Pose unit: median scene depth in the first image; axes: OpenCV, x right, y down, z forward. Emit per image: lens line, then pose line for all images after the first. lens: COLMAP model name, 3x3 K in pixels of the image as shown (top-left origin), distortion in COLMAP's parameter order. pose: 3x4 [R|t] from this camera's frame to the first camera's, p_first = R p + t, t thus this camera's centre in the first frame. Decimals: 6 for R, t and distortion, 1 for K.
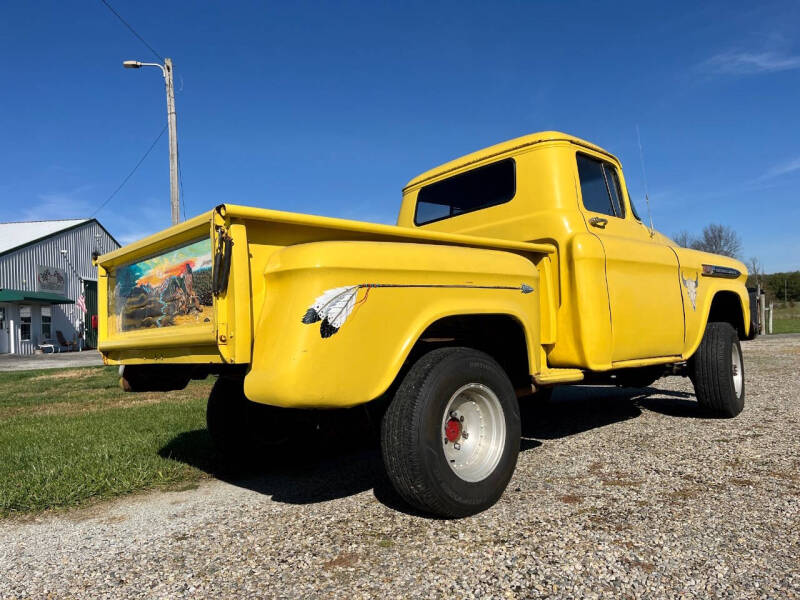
lens RADIAL K [[609.0, 0, 401.6], [0, 609.0, 299.4], [0, 0, 1]] dist [0.082020, -0.111087]
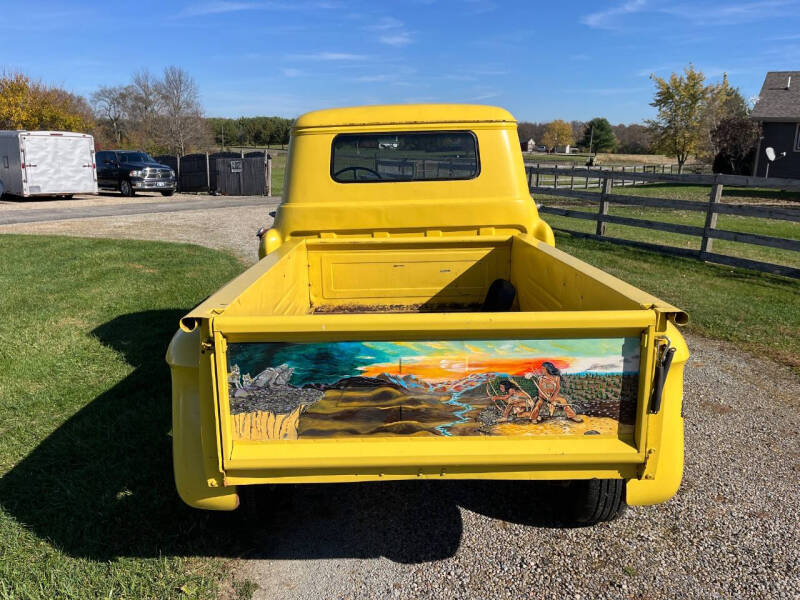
lens RADIAL K [[609.0, 0, 397.6], [0, 609.0, 298.0], [0, 0, 1]] dist [0.082020, -0.111087]
pose [[0.662087, -0.122746, 0.739306, -0.891730], [-0.072531, 0.971370, 0.226230, -0.256502], [-0.745908, -0.203407, 0.634229, 0.582493]]
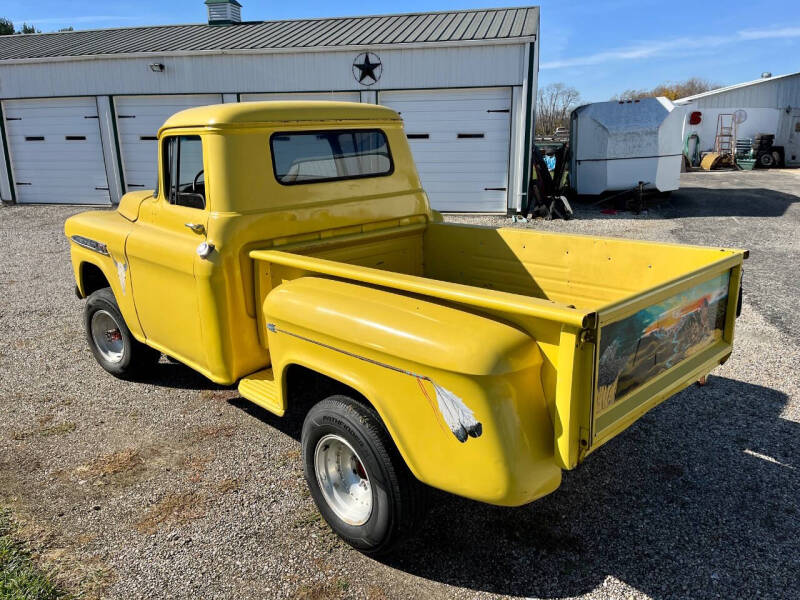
lens RADIAL K [[609.0, 0, 401.5], [0, 609.0, 303.3], [0, 0, 1]] dist [0.082020, -0.111087]
pose [[-0.025848, -0.208583, 0.977663, -1.231439], [-0.036259, 0.977542, 0.207598, -0.225514], [-0.999008, -0.030083, -0.032831, 1.371454]]
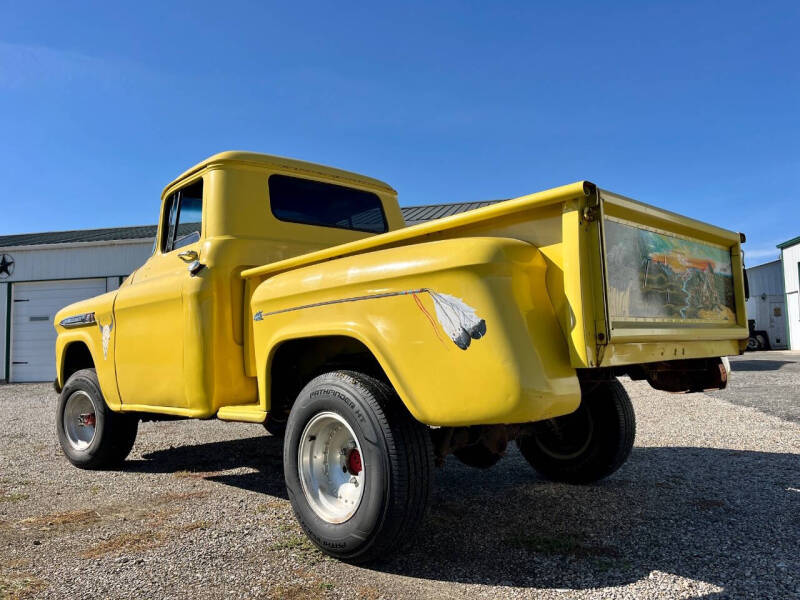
lens RADIAL K [[609.0, 0, 405.2], [0, 609.0, 302.8], [0, 0, 1]] dist [0.082020, -0.111087]
pose [[-0.037221, 0.137937, 0.989741, -1.198580], [-0.021187, 0.990096, -0.138783, 0.147432], [-0.999082, -0.026135, -0.033929, 1.355987]]
